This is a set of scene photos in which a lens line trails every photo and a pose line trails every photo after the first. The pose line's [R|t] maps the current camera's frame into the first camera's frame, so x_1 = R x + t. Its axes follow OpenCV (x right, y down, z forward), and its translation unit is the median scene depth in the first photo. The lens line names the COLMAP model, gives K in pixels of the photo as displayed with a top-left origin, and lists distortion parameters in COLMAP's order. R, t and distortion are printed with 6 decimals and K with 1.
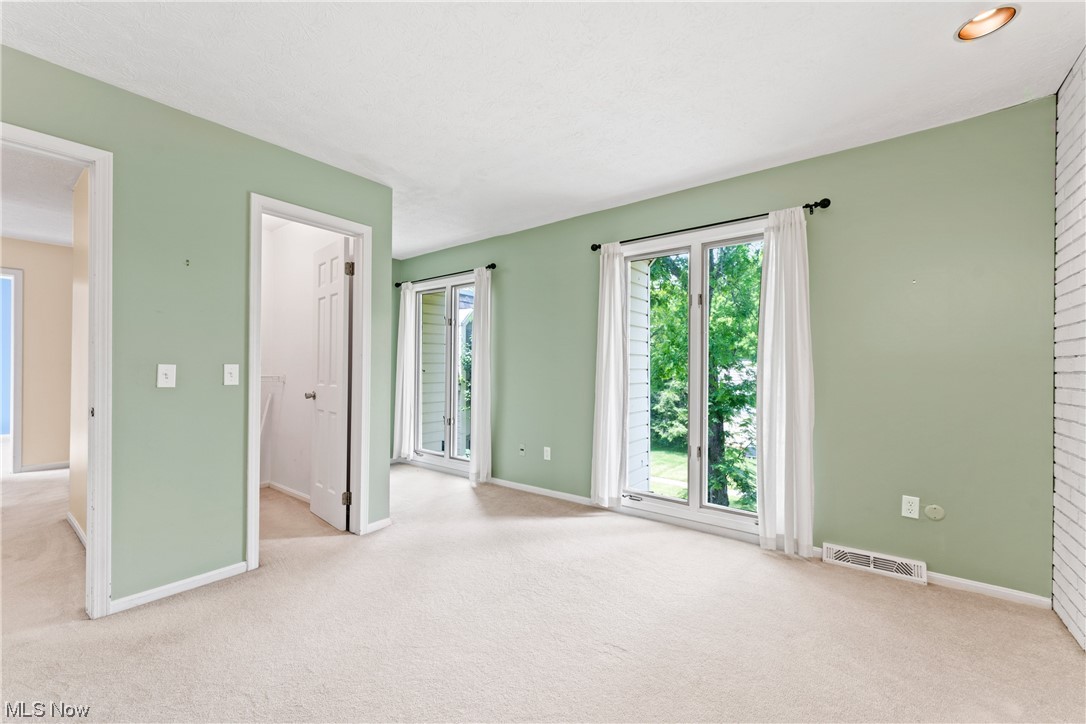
lens RADIAL K [[451.4, 0, 533.6], [0, 451.4, 367.2], [0, 0, 1]] dist [-0.001861, 0.000302]
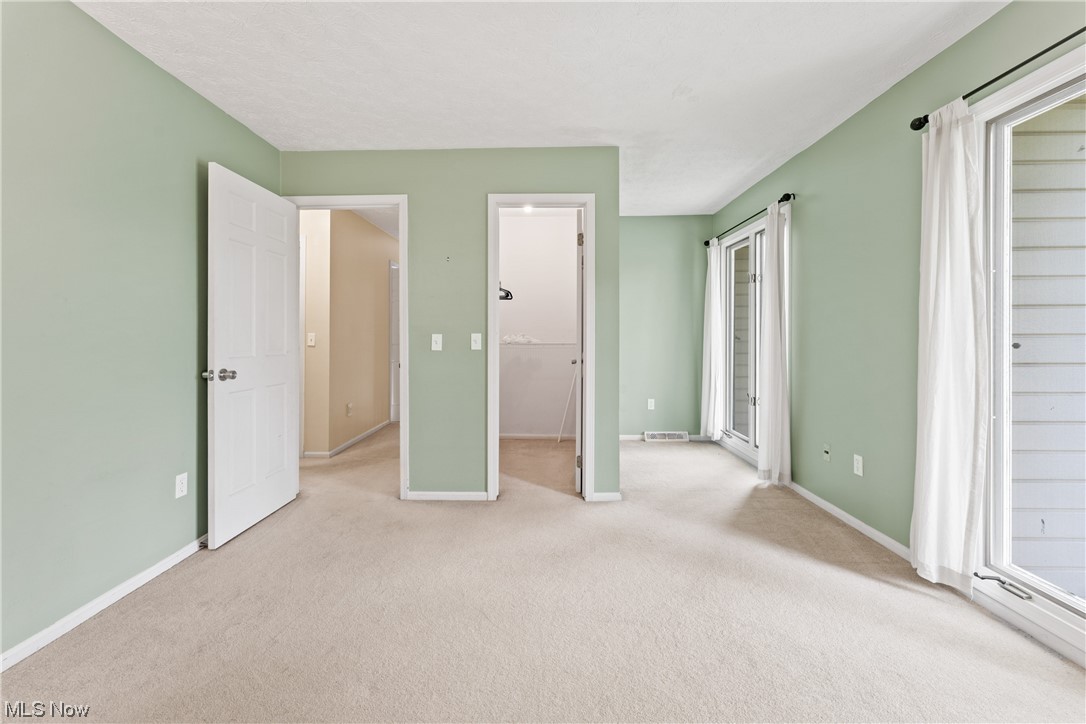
lens RADIAL K [[451.4, 0, 522.3], [0, 451.4, 336.1], [0, 0, 1]] dist [-0.001861, 0.000302]
pose [[0.585215, -0.006680, -0.810851, 0.340548], [0.007847, 0.999966, -0.002575, 0.003718], [0.810841, -0.004856, 0.585247, 0.282110]]
